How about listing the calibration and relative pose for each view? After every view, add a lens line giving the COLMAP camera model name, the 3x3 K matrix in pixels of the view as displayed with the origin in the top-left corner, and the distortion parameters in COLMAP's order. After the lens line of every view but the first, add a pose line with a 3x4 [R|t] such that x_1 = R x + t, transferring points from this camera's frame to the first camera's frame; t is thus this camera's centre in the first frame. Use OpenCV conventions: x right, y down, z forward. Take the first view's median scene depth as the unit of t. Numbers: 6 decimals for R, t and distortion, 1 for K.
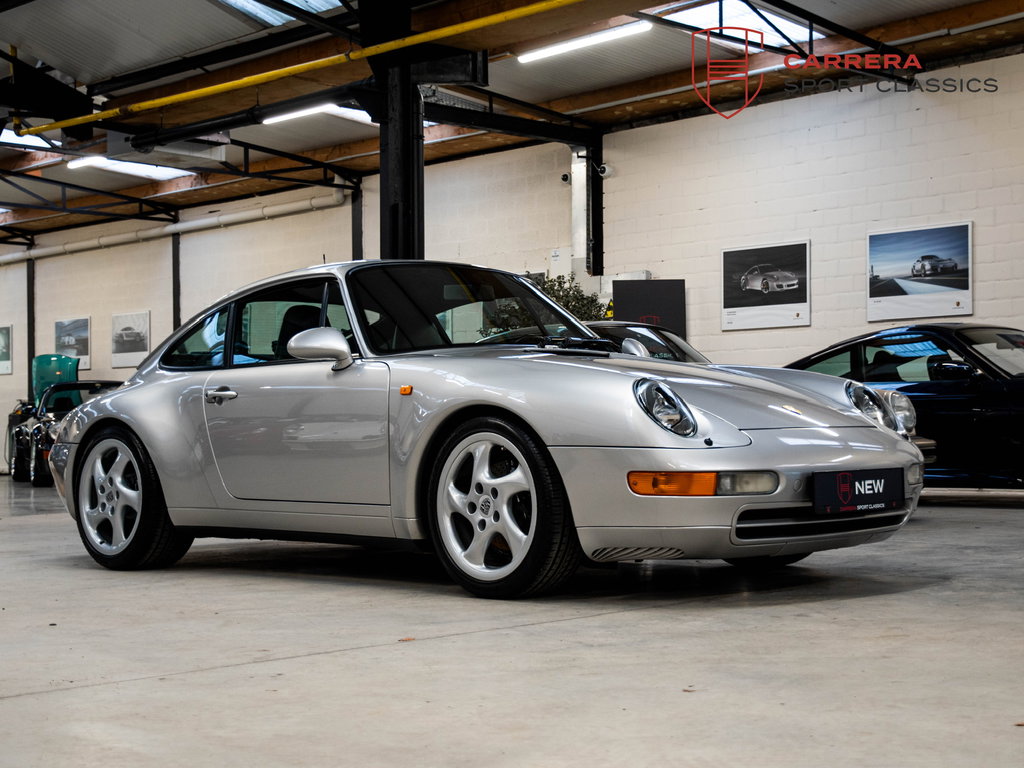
lens RADIAL K [[1589.0, 0, 512.0], [0, 1589.0, 384.0], [0, 0, 1]] dist [0.038721, 0.021520]
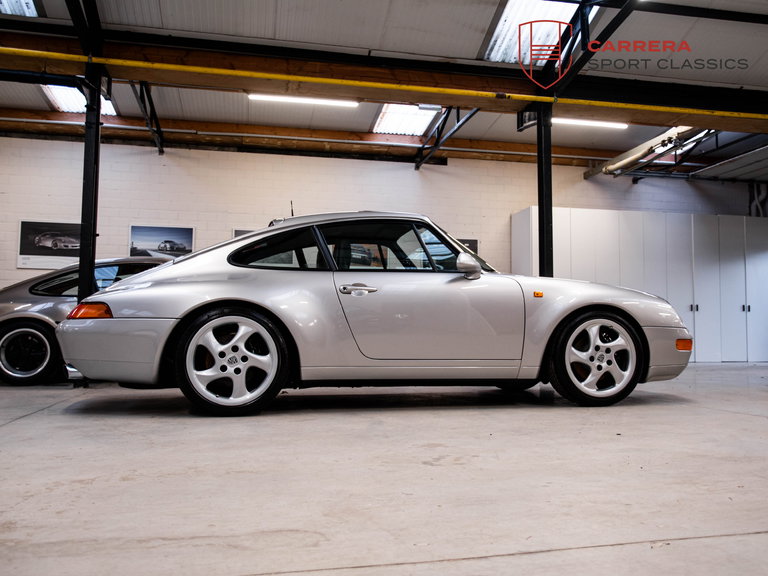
lens RADIAL K [[727.2, 0, 384.0], [0, 727.2, 288.0], [0, 0, 1]] dist [-0.006017, -0.002337]
pose [[0.516591, 0.073425, 0.853078, -0.692891], [-0.038044, 0.997301, -0.062801, 0.045186], [-0.855387, -0.000012, 0.517990, 0.599626]]
